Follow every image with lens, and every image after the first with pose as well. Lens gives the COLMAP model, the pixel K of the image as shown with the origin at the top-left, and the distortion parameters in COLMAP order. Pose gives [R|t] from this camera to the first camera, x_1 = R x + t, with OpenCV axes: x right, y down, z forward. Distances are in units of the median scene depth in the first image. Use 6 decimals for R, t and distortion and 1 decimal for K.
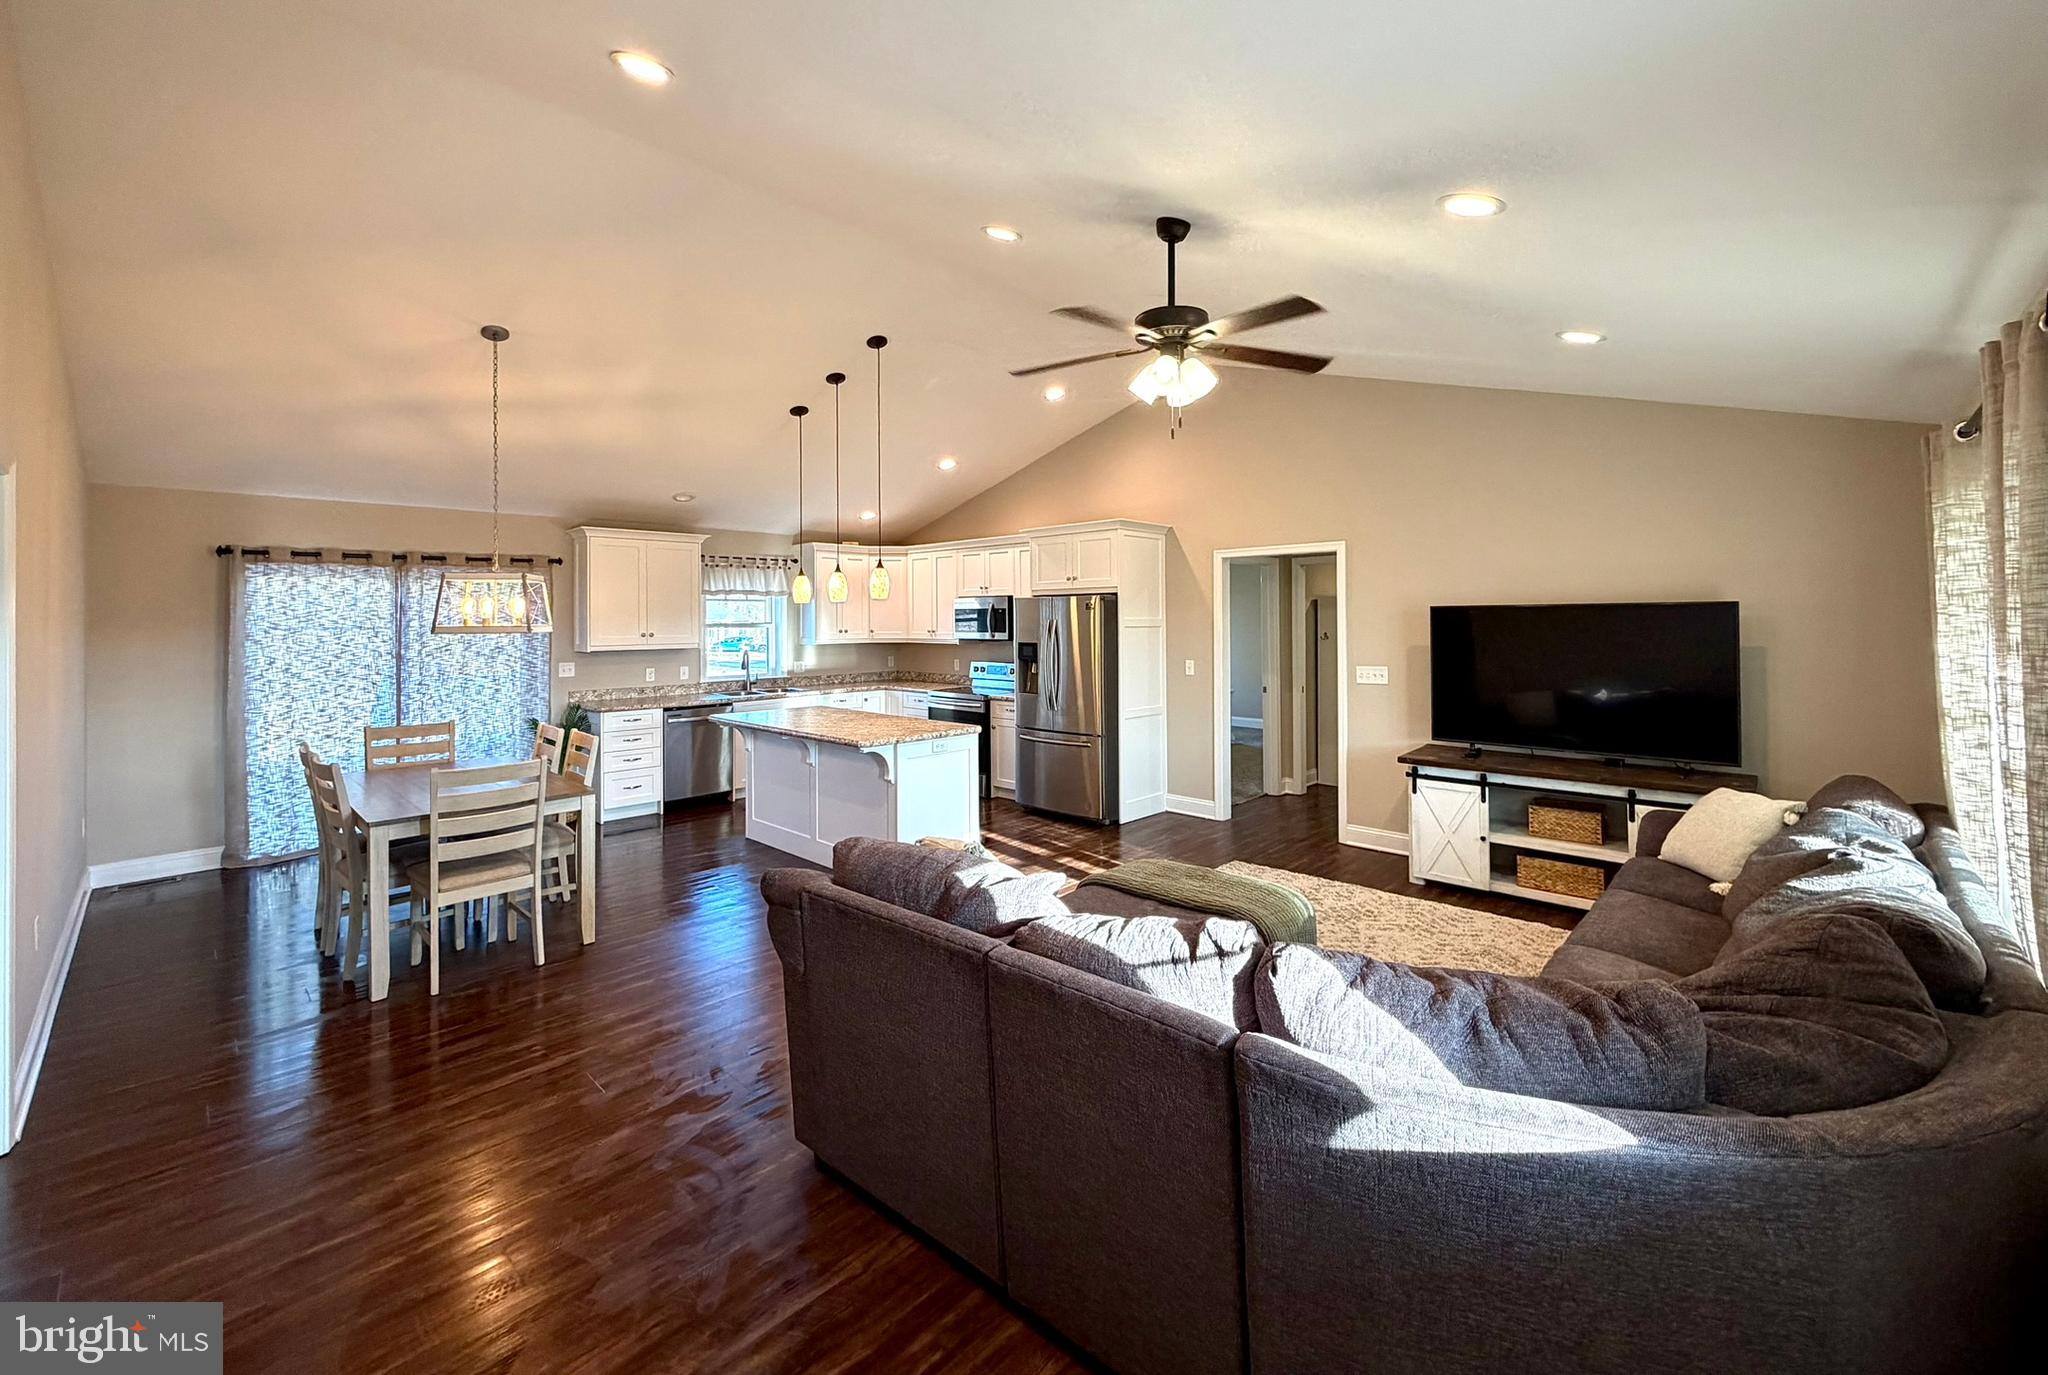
lens RADIAL K [[811.8, 0, 1012.0], [0, 811.8, 625.3], [0, 0, 1]] dist [-0.000028, -0.000029]
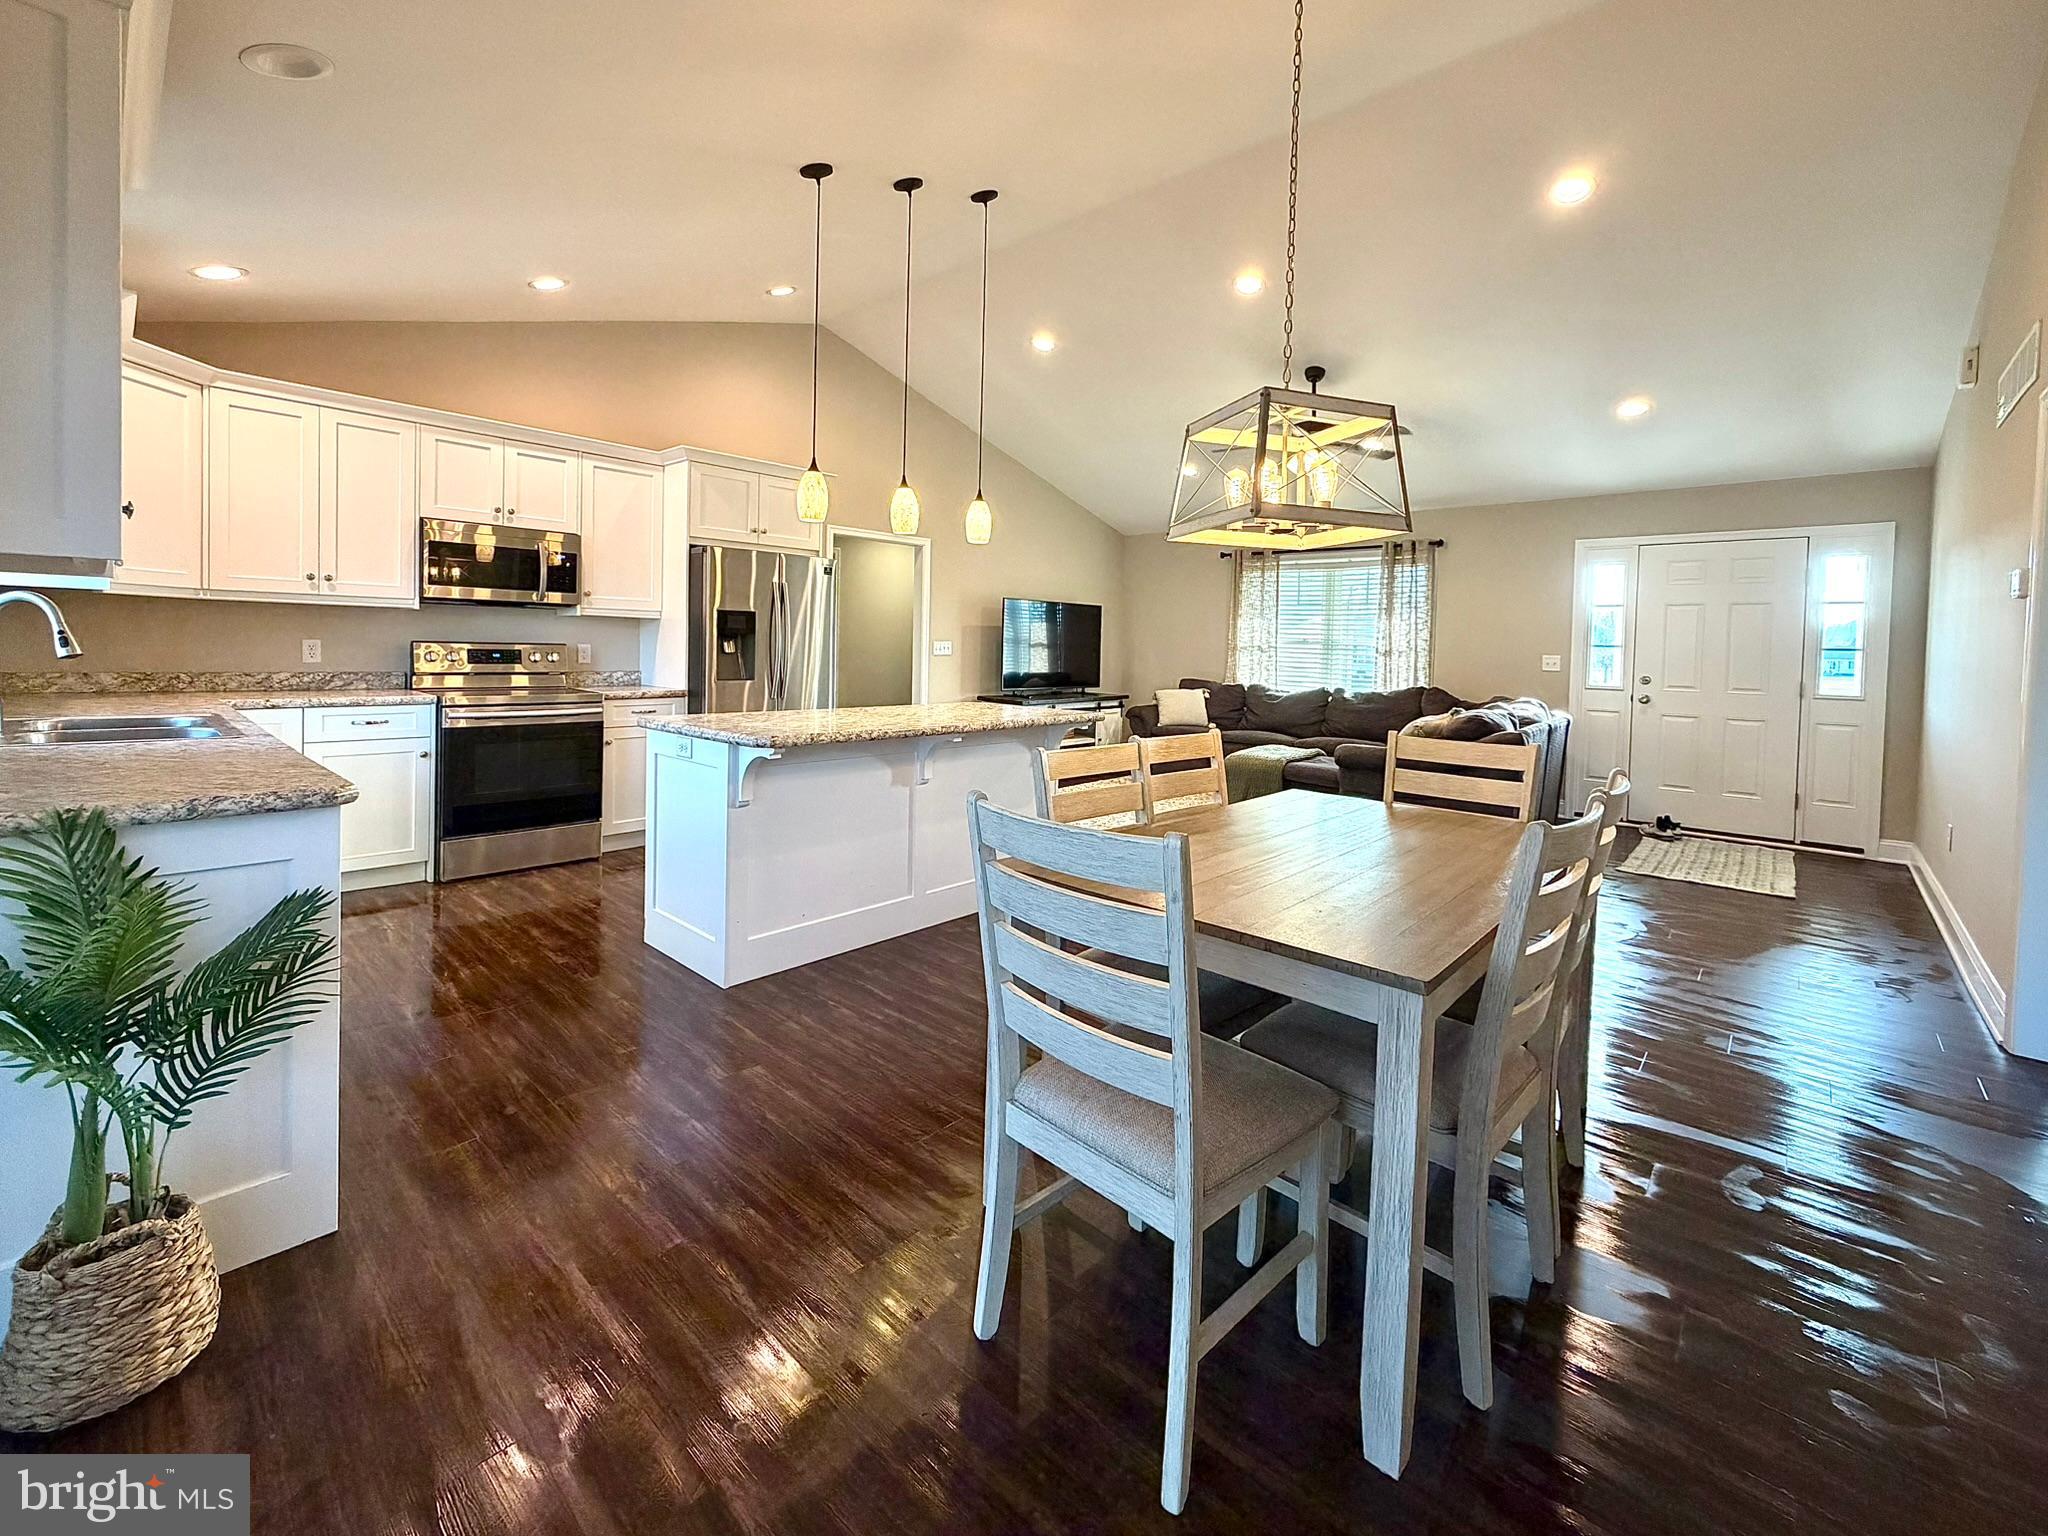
lens RADIAL K [[851.3, 0, 1025.8], [0, 851.3, 665.3], [0, 0, 1]] dist [-0.000596, -0.000171]
pose [[-0.020329, -0.016900, 0.999650, -0.840874], [-0.017297, 0.999713, 0.016550, 0.060192], [-0.999644, -0.016954, -0.020615, 0.845711]]
